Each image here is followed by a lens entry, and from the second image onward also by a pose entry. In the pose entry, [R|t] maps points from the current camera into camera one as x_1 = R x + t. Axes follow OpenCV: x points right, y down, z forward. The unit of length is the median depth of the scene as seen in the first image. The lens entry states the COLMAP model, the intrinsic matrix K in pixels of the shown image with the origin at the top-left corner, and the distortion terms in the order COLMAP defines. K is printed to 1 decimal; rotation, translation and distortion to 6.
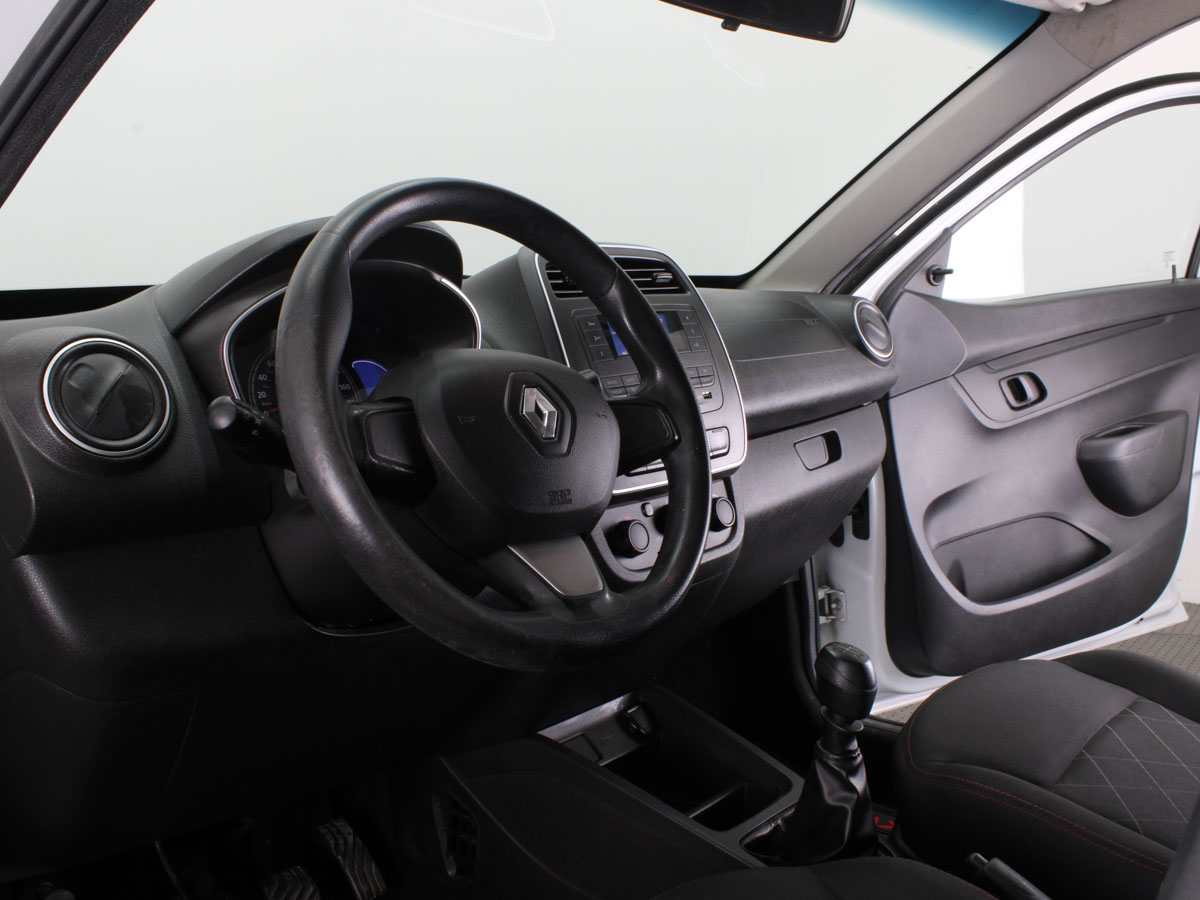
lens RADIAL K [[1121.4, 0, 600.0], [0, 1121.4, 450.0], [0, 0, 1]] dist [-0.175910, 0.171100]
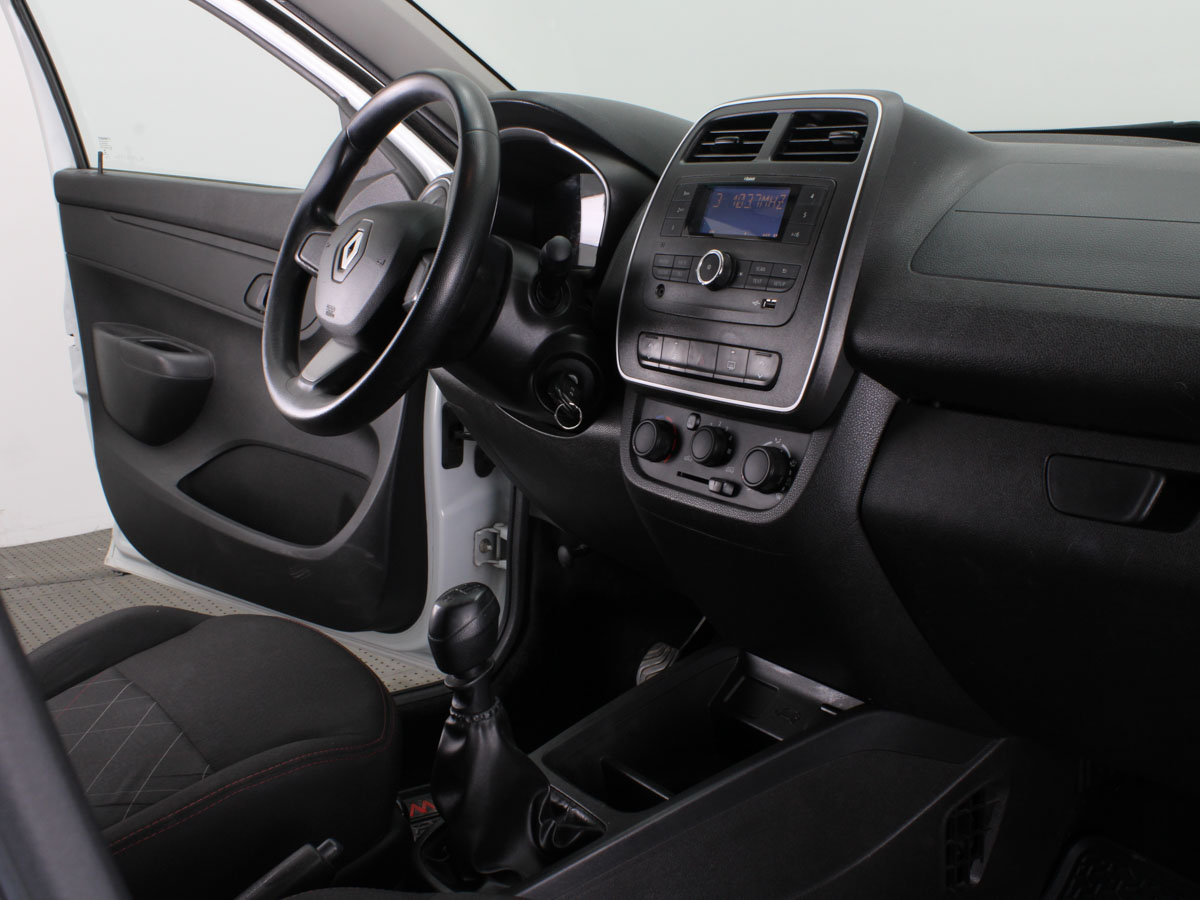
lens RADIAL K [[1360.9, 0, 600.0], [0, 1360.9, 450.0], [0, 0, 1]] dist [-0.133845, 0.121798]
pose [[-0.213290, 0.236123, -0.948026, 0.962021], [-0.118256, 0.956981, 0.264959, -0.175542], [0.969806, 0.168623, -0.176191, 1.049111]]
